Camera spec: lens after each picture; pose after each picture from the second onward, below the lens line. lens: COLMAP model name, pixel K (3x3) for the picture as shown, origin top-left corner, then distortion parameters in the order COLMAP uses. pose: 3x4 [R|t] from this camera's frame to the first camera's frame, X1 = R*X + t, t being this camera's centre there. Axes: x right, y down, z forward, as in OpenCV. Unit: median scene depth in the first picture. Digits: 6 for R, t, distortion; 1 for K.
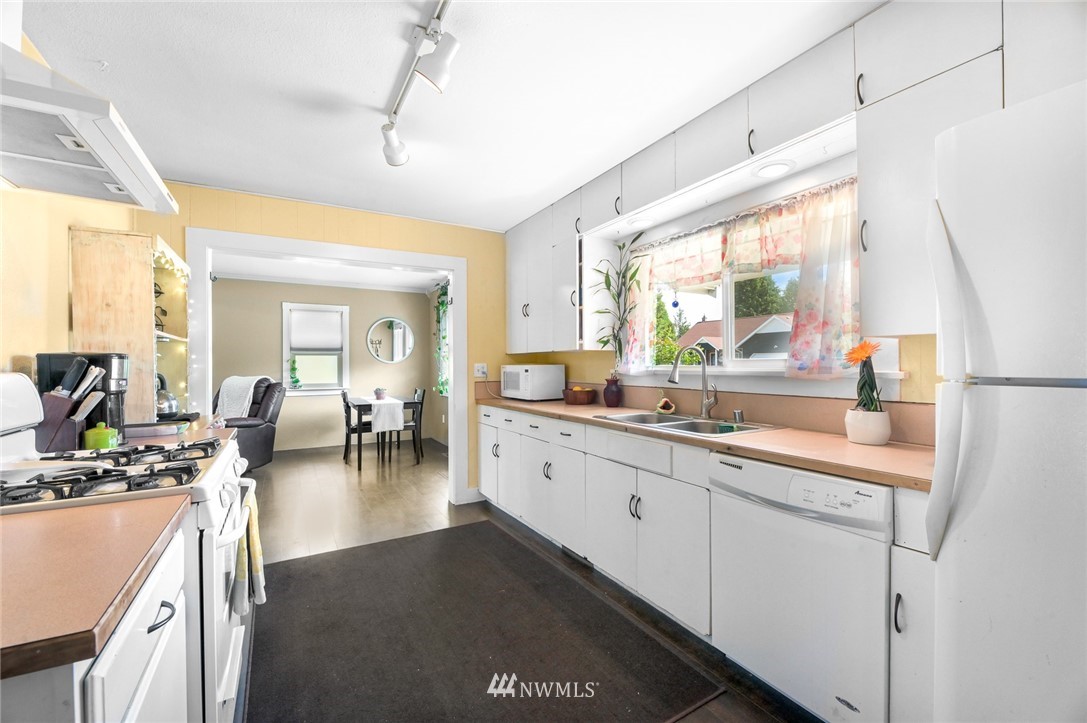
lens RADIAL K [[441.2, 0, 530.5], [0, 441.2, 361.7], [0, 0, 1]] dist [0.001730, -0.002782]
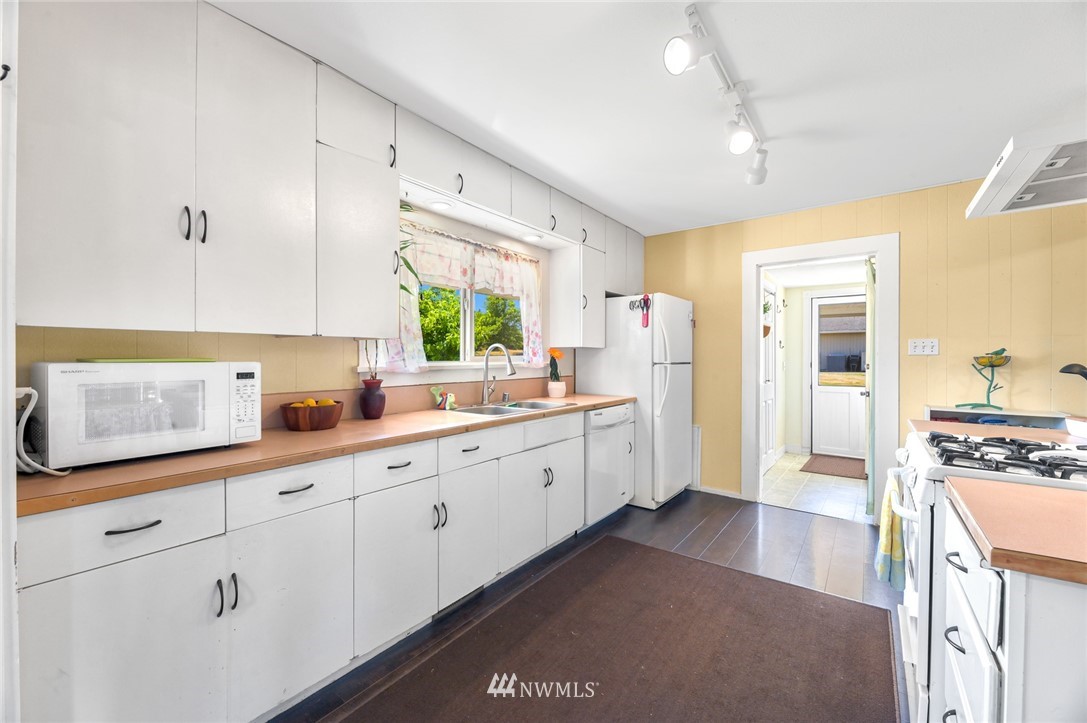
lens RADIAL K [[441.2, 0, 546.4], [0, 441.2, 358.6], [0, 0, 1]] dist [0.001730, -0.002782]
pose [[-0.414826, 0.000400, 0.909901, -0.728376], [-0.004418, 0.999987, -0.002453, 0.005375], [-0.909890, -0.005037, -0.414819, 1.274226]]
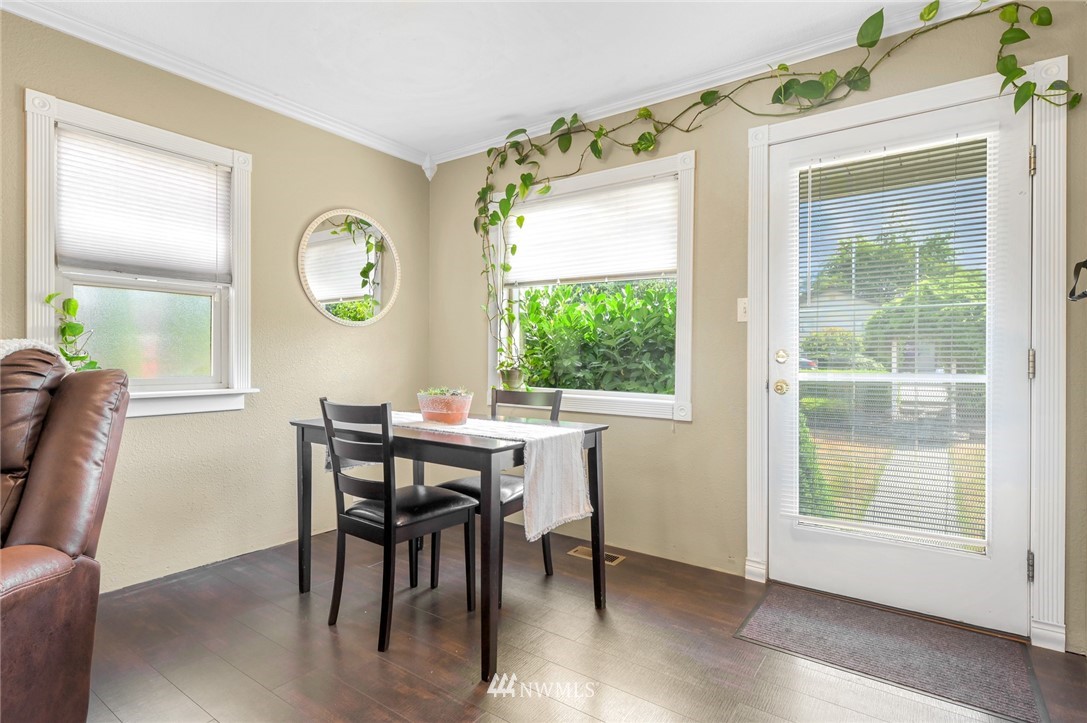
lens RADIAL K [[550.6, 0, 540.9], [0, 550.6, 359.7], [0, 0, 1]] dist [-0.003504, -0.000654]
pose [[0.902627, 0.006688, 0.430371, -1.021655], [-0.009891, 0.999938, 0.005205, 0.079146], [-0.430309, -0.008955, 0.902637, 1.336945]]
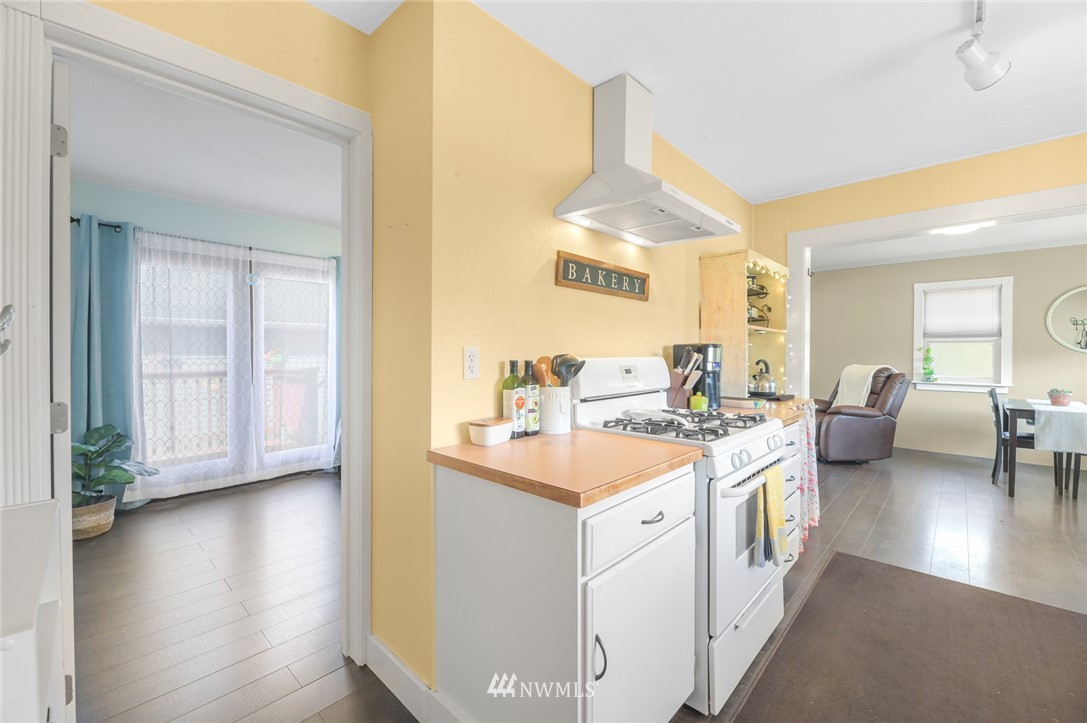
lens RADIAL K [[441.2, 0, 552.3], [0, 441.2, 354.4], [0, 0, 1]] dist [0.001730, -0.002782]
pose [[0.309610, 0.014014, -0.950760, 0.153789], [-0.004219, 0.999902, 0.013365, -0.001249], [0.950854, -0.000127, 0.309639, 0.063890]]
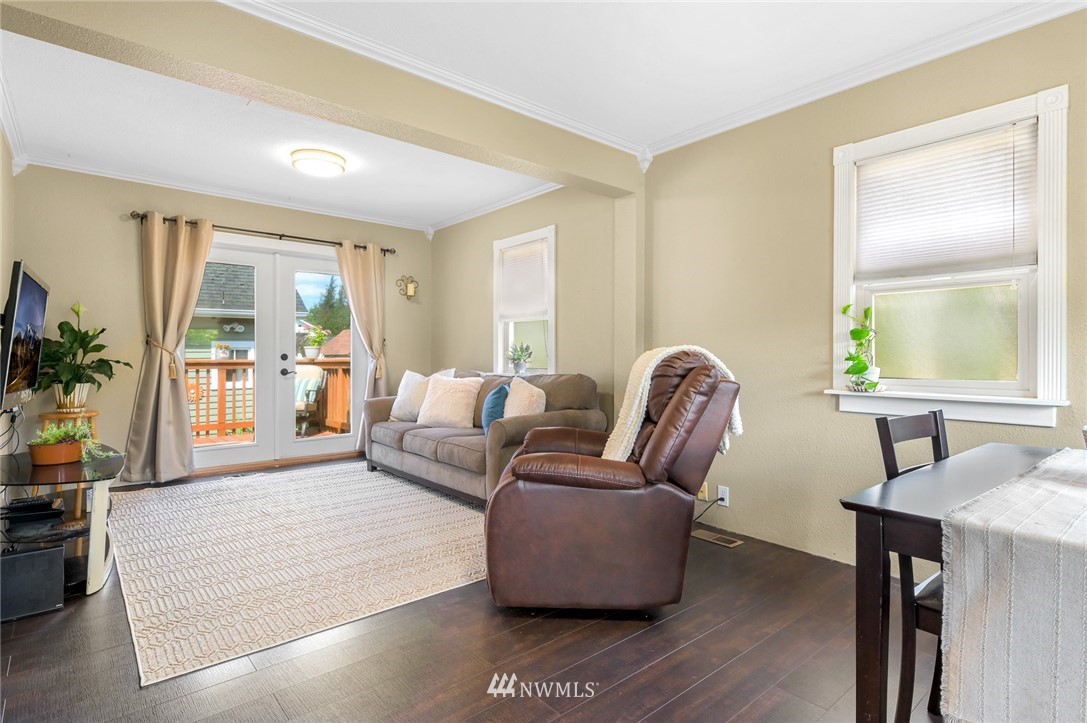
lens RADIAL K [[556.8, 0, 546.5], [0, 556.8, 351.8], [0, 0, 1]] dist [0.006050, -0.000565]
pose [[0.202126, -0.000394, -0.979359, -0.403117], [-0.001763, 0.999998, -0.000767, 0.078639], [0.979358, 0.001882, 0.202125, 1.666892]]
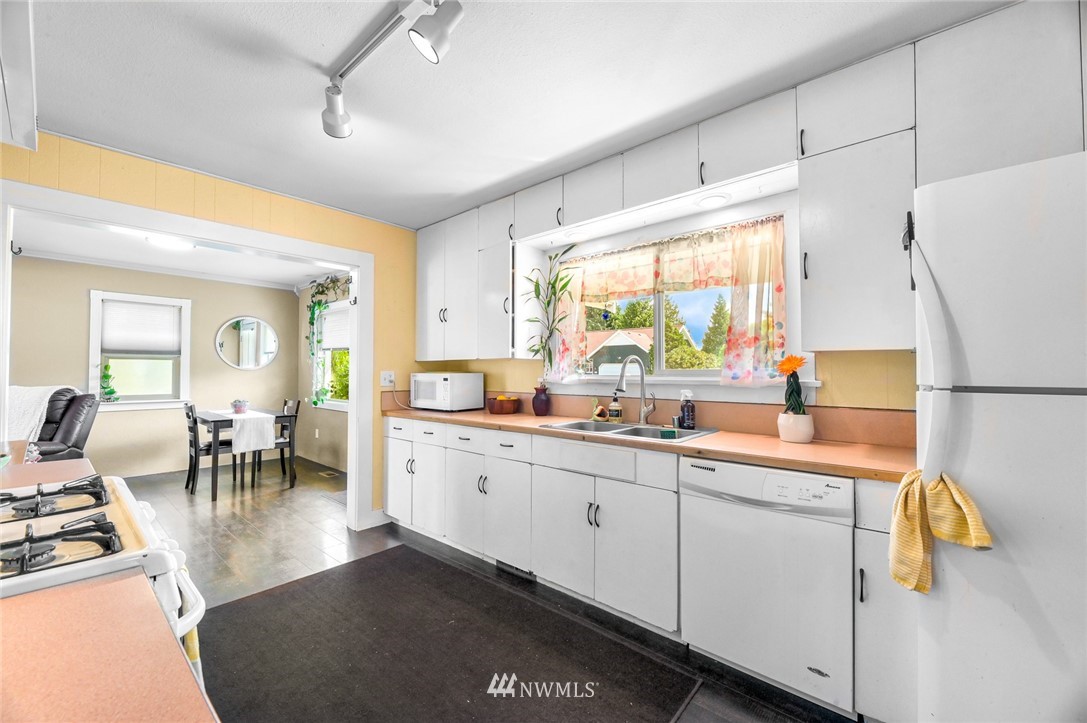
lens RADIAL K [[441.2, 0, 533.2], [0, 441.2, 362.0], [0, 0, 1]] dist [0.001730, -0.002782]
pose [[0.947536, 0.014486, 0.319321, -0.185273], [-0.008509, 0.999762, -0.020106, 0.001091], [-0.319536, 0.016334, 0.947433, 0.071629]]
